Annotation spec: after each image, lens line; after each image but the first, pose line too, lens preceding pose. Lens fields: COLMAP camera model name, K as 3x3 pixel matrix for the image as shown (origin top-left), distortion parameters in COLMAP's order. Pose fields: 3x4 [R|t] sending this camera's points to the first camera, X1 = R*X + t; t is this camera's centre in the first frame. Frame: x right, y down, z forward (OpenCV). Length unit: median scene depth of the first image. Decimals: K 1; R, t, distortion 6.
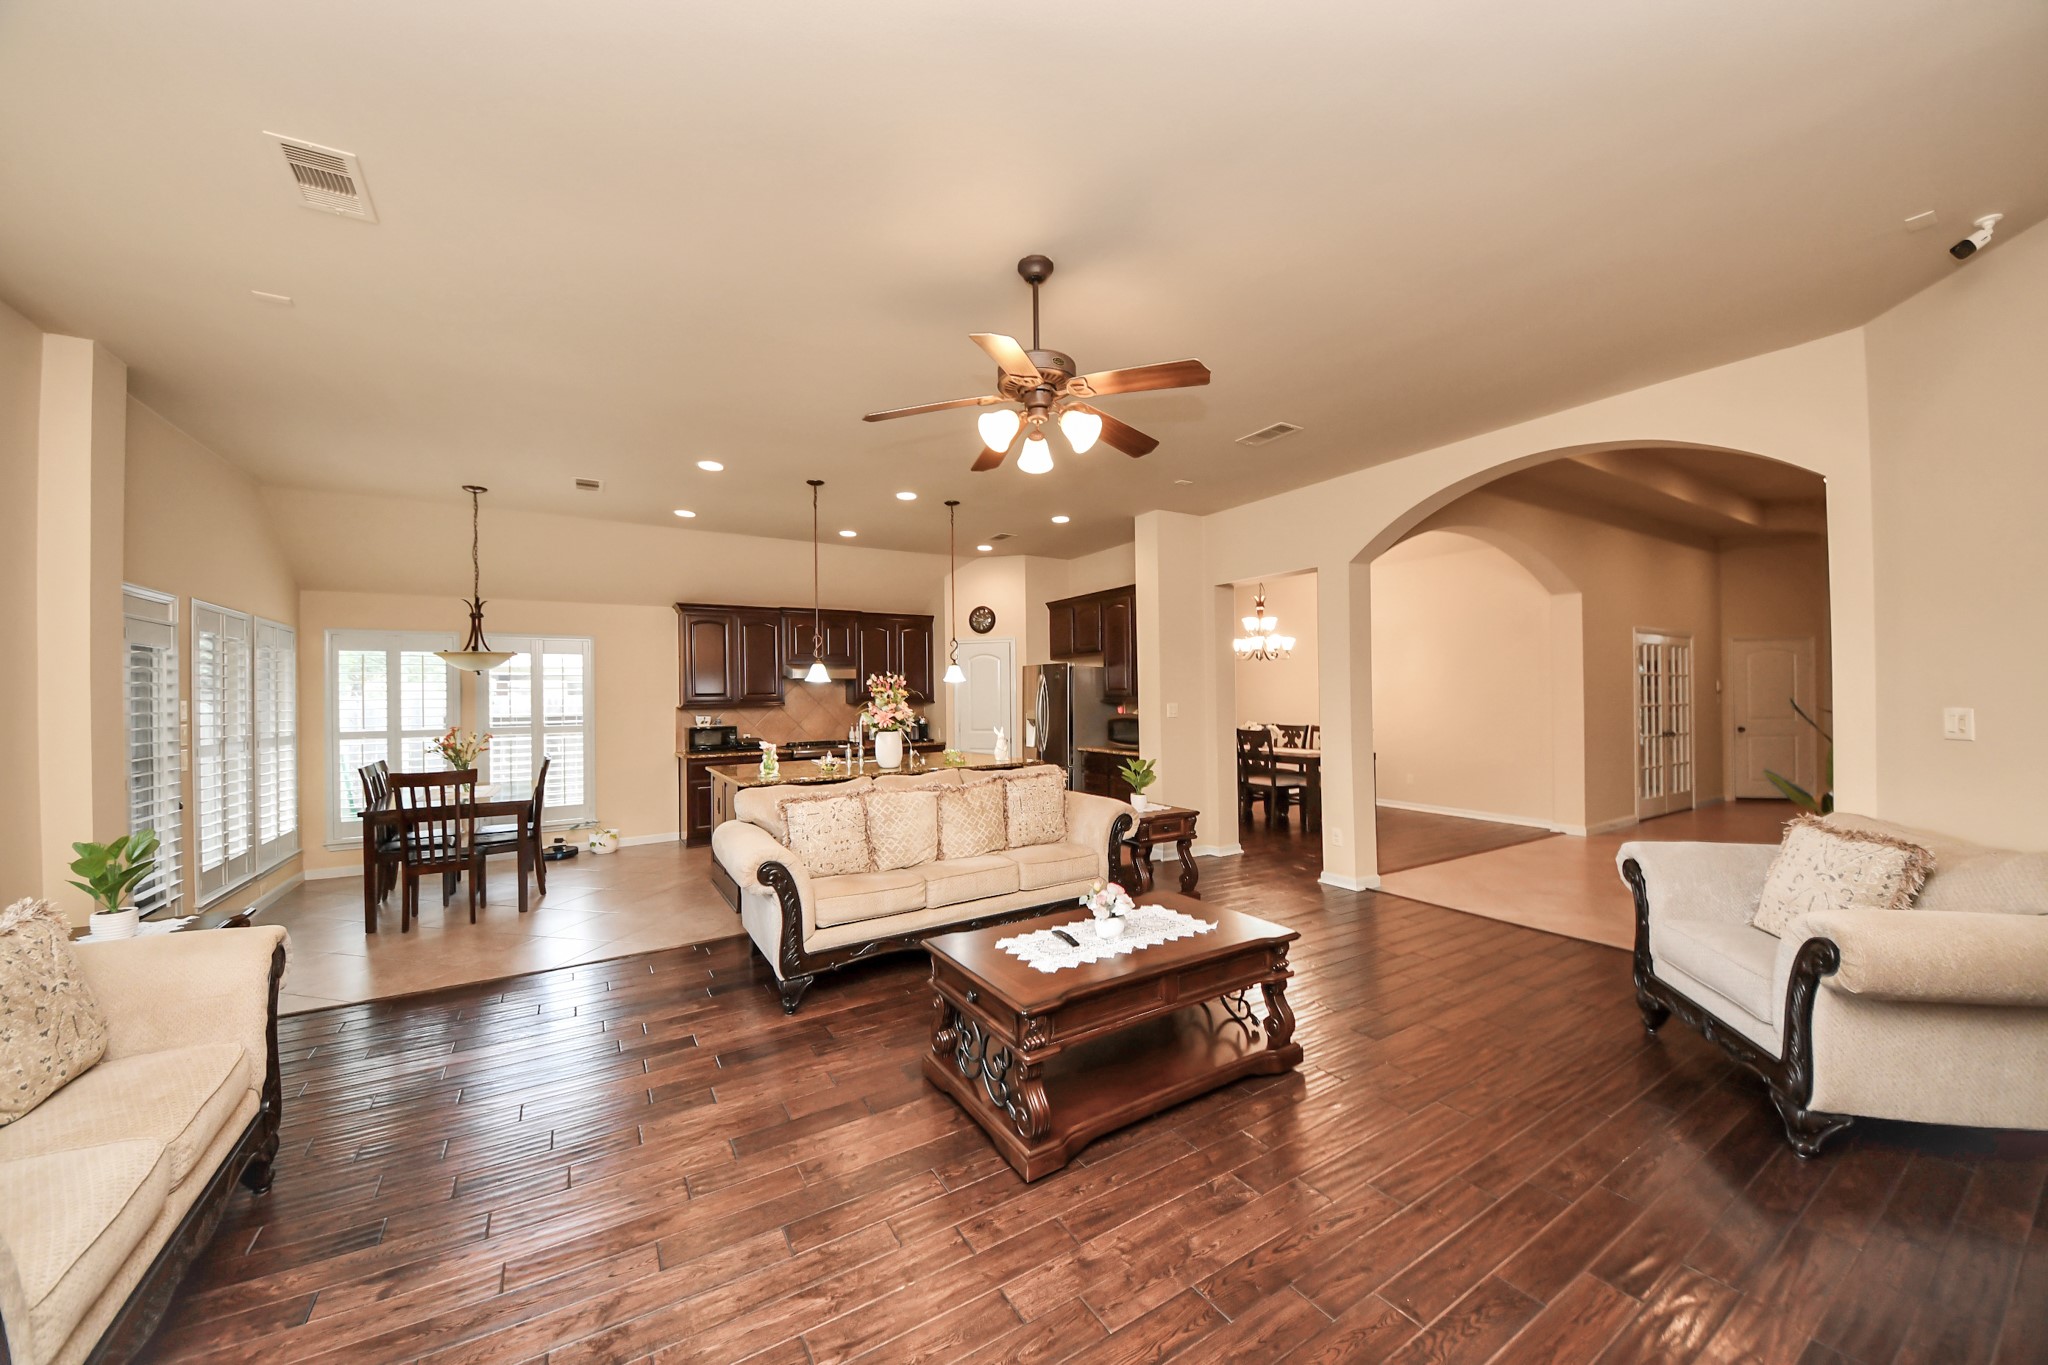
lens RADIAL K [[735.7, 0, 1017.0], [0, 735.7, 702.9], [0, 0, 1]] dist [-0.000336, -0.000001]
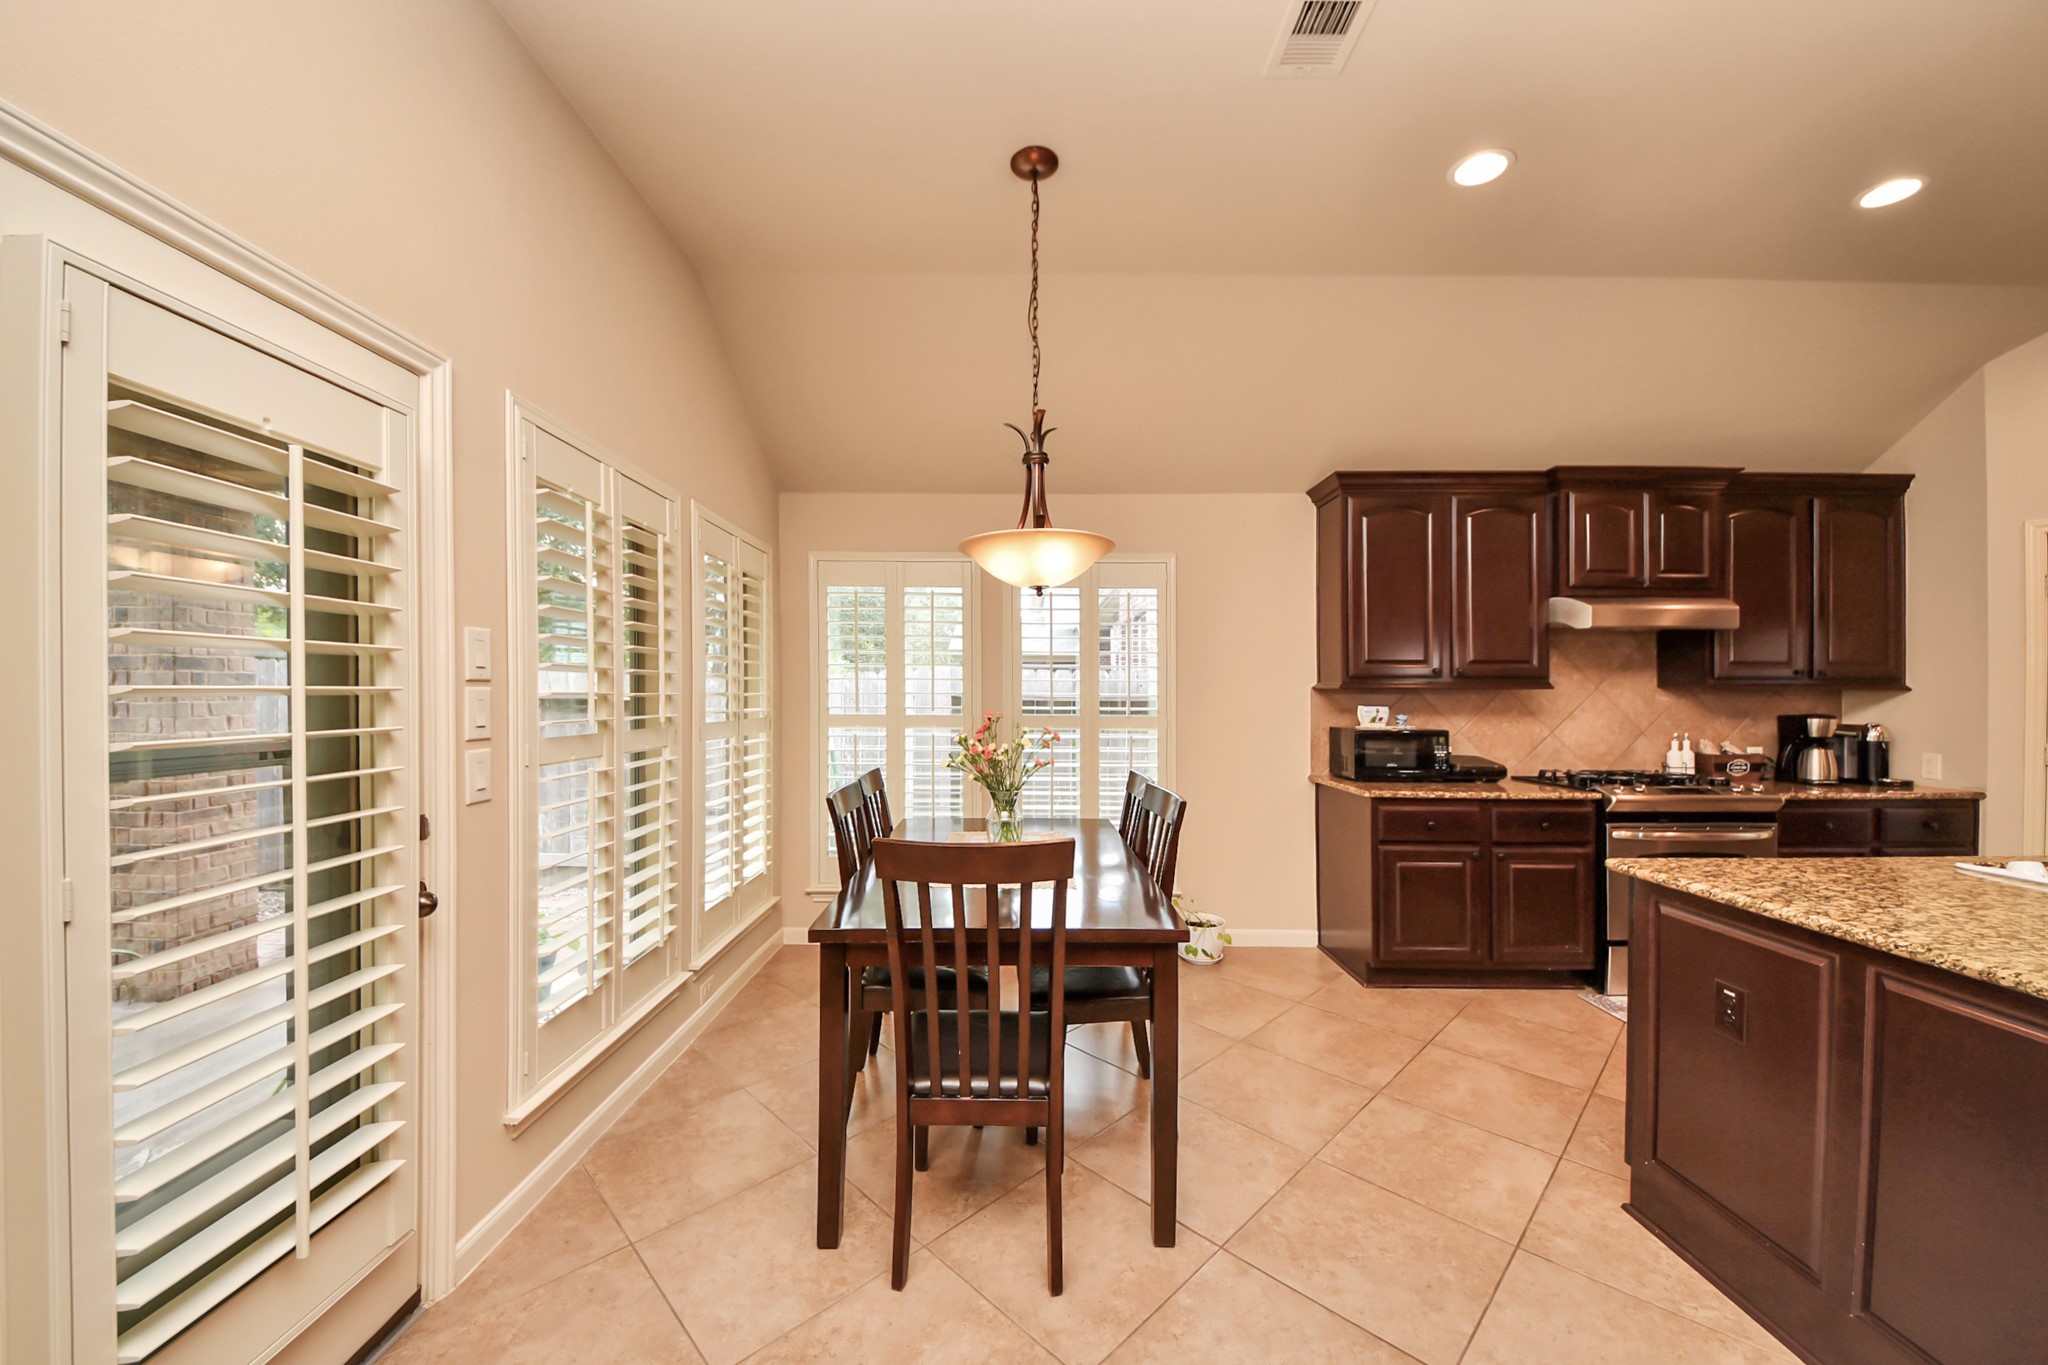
lens RADIAL K [[734.0, 0, 1020.9], [0, 734.0, 691.6], [0, 0, 1]] dist [-0.018273, -0.000221]
pose [[0.857334, 0.020387, -0.514357, -0.448416], [-0.024500, 0.999699, -0.001212, 0.016651], [0.514177, 0.013641, 0.857576, 0.535431]]
